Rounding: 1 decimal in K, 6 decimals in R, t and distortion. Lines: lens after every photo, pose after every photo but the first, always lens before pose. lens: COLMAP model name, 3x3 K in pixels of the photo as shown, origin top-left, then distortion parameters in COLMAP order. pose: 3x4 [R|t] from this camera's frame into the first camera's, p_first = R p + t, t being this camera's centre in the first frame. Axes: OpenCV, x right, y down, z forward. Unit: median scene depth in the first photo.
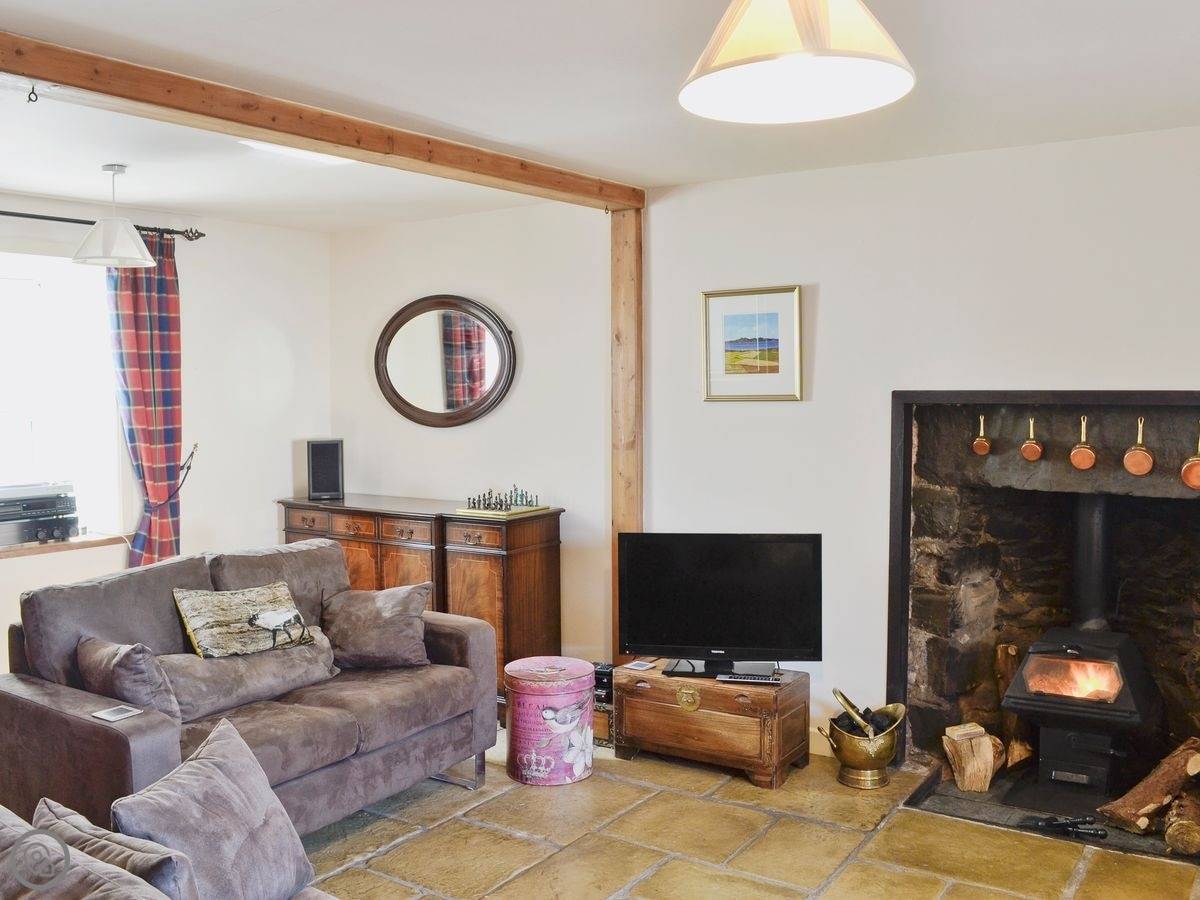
lens RADIAL K [[1108.2, 0, 602.7], [0, 1108.2, 435.0], [0, 0, 1]] dist [-0.005327, -0.157199]
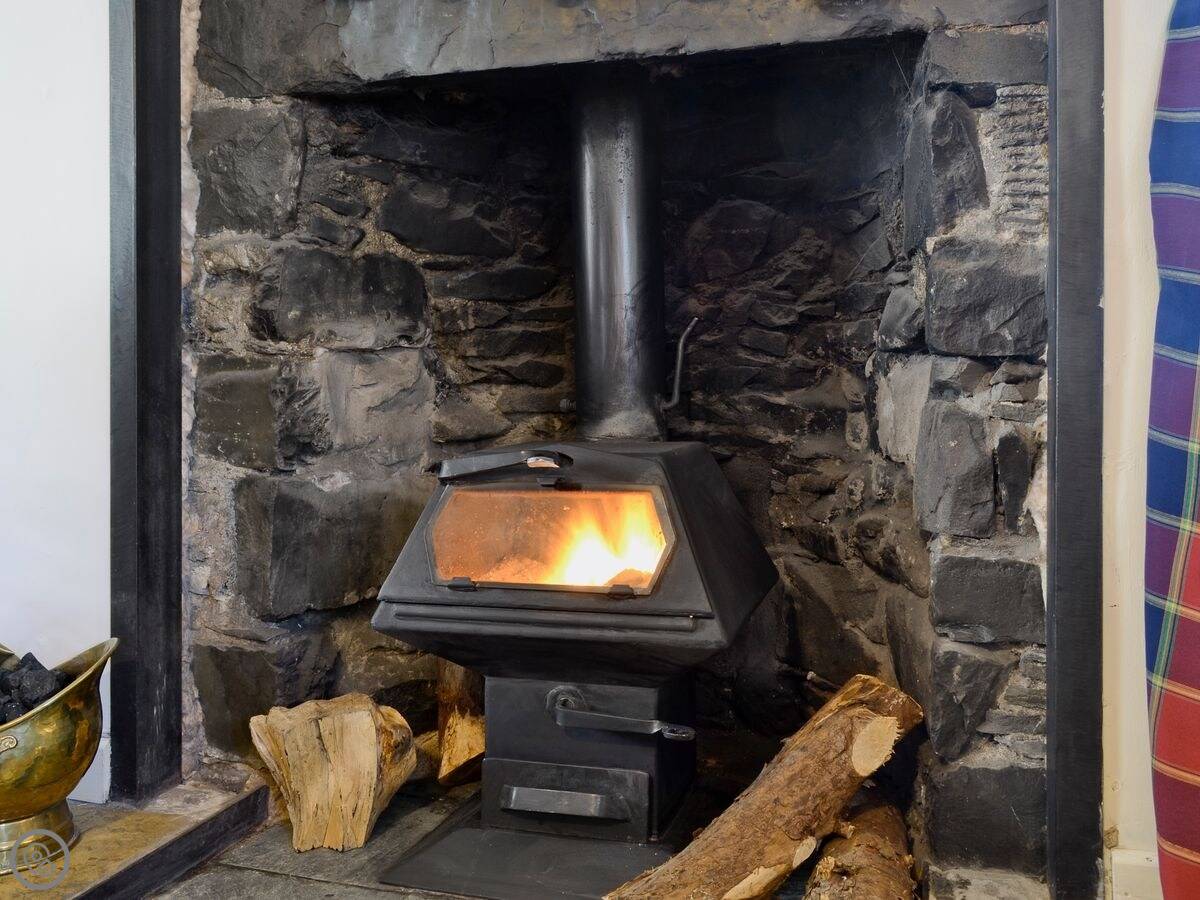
lens RADIAL K [[1038.4, 0, 594.4], [0, 1038.4, 472.9], [0, 0, 1]] dist [-0.106103, 0.016518]
pose [[0.962096, -0.032748, 0.270736, 0.324558], [0.025419, 0.999210, 0.030535, 0.176367], [-0.271522, -0.022496, 0.962169, 0.613051]]
